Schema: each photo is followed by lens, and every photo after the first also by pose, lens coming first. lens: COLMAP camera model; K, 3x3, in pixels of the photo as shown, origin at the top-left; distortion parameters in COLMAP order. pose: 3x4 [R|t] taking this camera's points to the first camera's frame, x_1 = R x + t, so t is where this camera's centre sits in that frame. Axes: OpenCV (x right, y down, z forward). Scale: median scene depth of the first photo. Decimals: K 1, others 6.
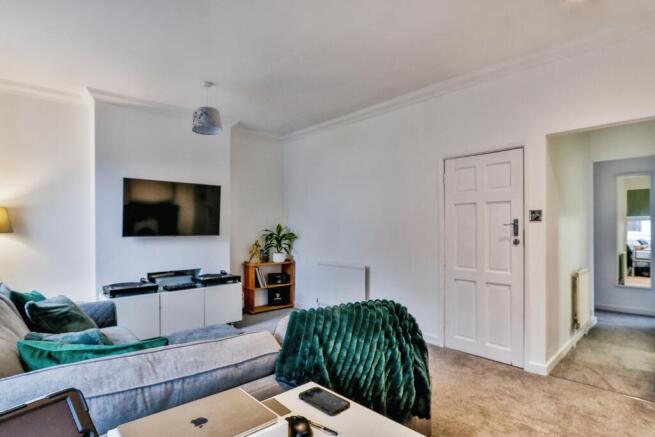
lens RADIAL K [[352.0, 0, 326.3], [0, 352.0, 224.3], [0, 0, 1]] dist [-0.001868, -0.000490]
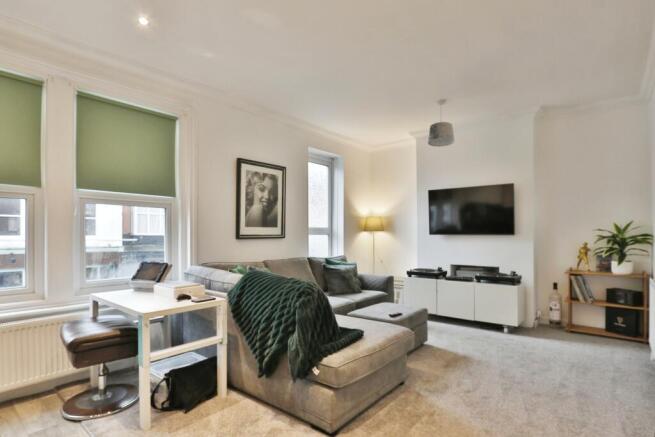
lens RADIAL K [[352.0, 0, 326.3], [0, 352.0, 224.3], [0, 0, 1]] dist [-0.001868, -0.000490]
pose [[0.157569, -0.026874, -0.987142, 0.498402], [0.002390, 0.999637, -0.026833, 0.024156], [0.987505, 0.001869, 0.157576, 0.297253]]
